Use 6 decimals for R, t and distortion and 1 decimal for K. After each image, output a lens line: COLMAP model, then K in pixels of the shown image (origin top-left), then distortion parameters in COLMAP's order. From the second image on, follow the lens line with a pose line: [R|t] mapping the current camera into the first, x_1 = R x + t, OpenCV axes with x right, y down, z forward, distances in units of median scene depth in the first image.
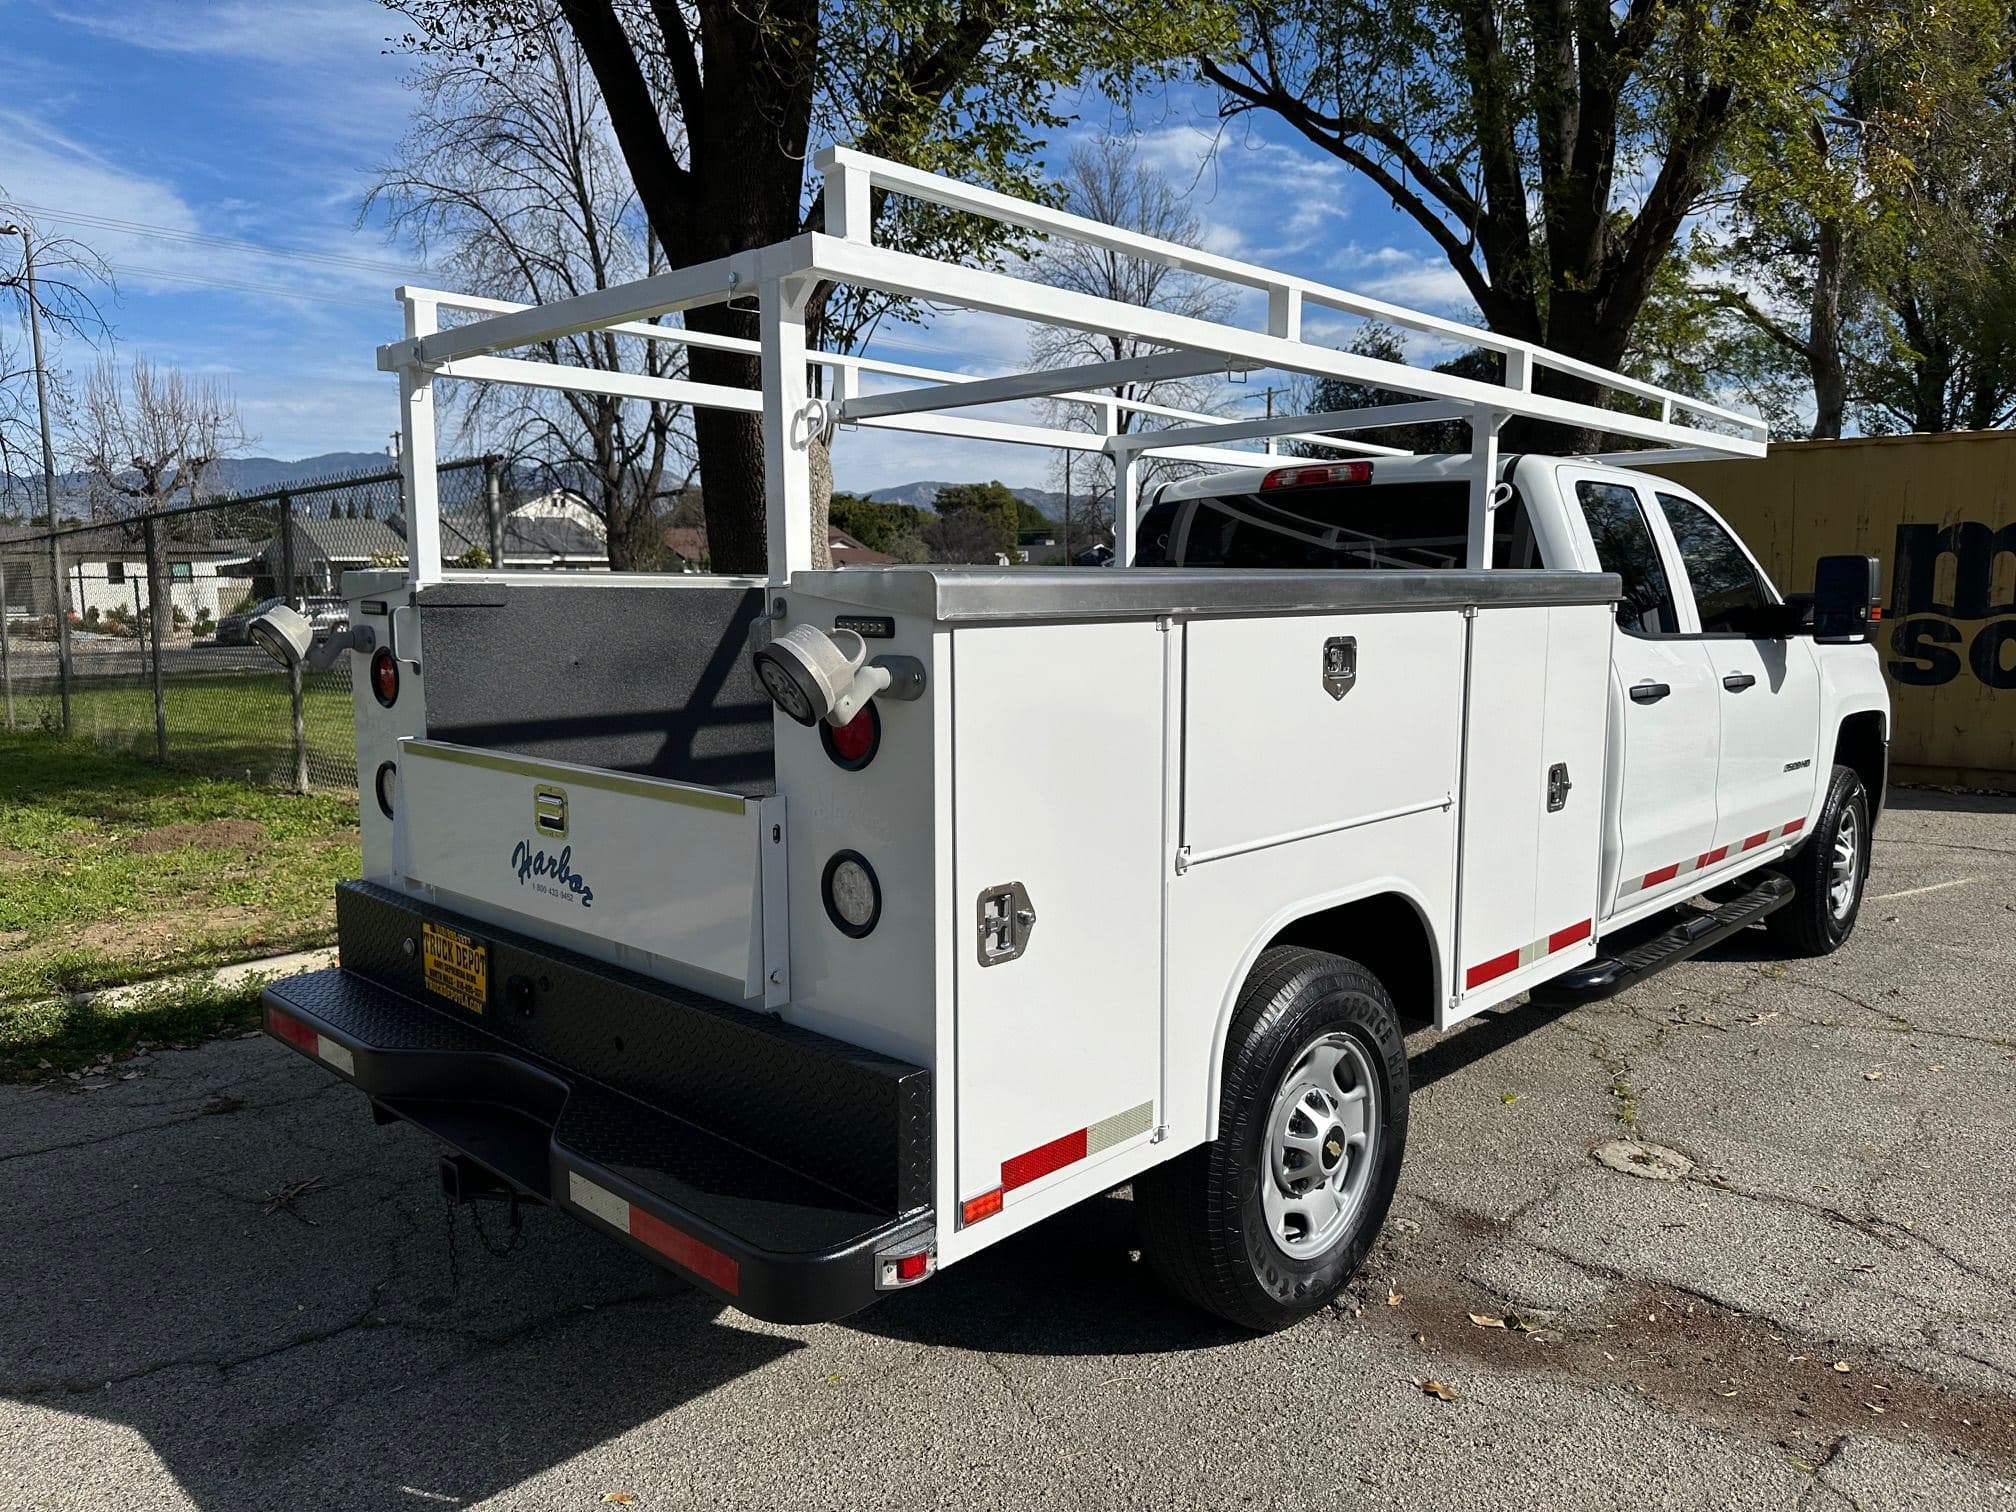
lens RADIAL K [[1435.5, 0, 1000.3], [0, 1435.5, 755.0], [0, 0, 1]] dist [0.047179, -0.043580]
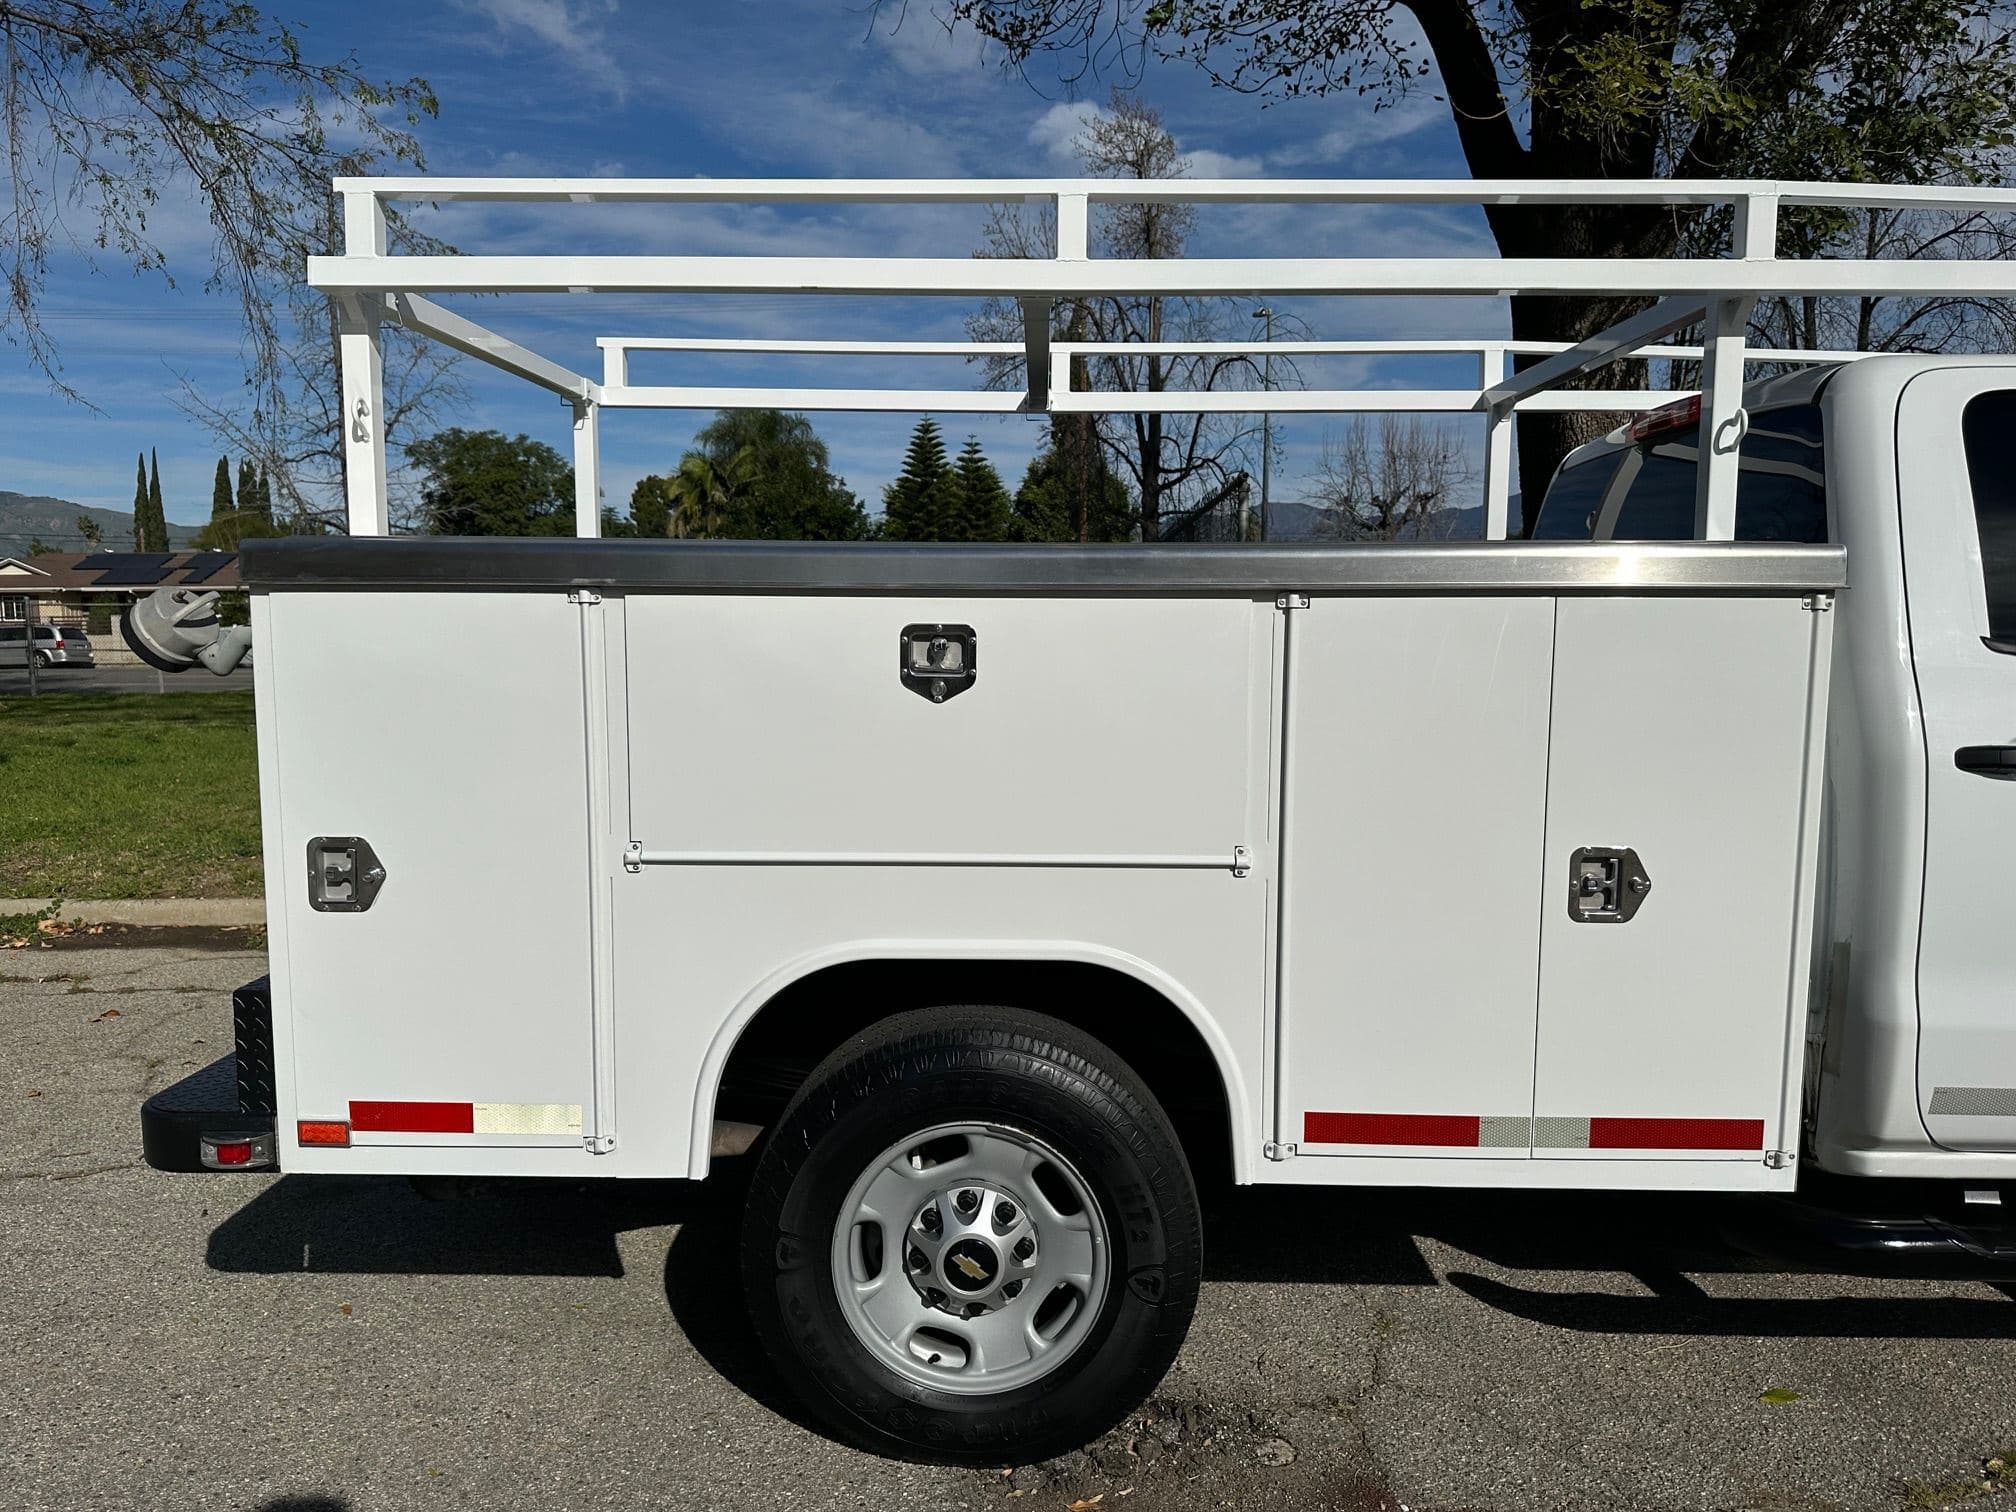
lens RADIAL K [[1426.4, 0, 1009.9], [0, 1426.4, 758.3], [0, 0, 1]] dist [0.039246, -0.051319]
pose [[0.671838, 0.082086, -0.736135, 0.645899], [-0.092733, 0.995342, 0.026356, -0.024582], [0.734870, 0.050557, 0.676321, 0.373766]]
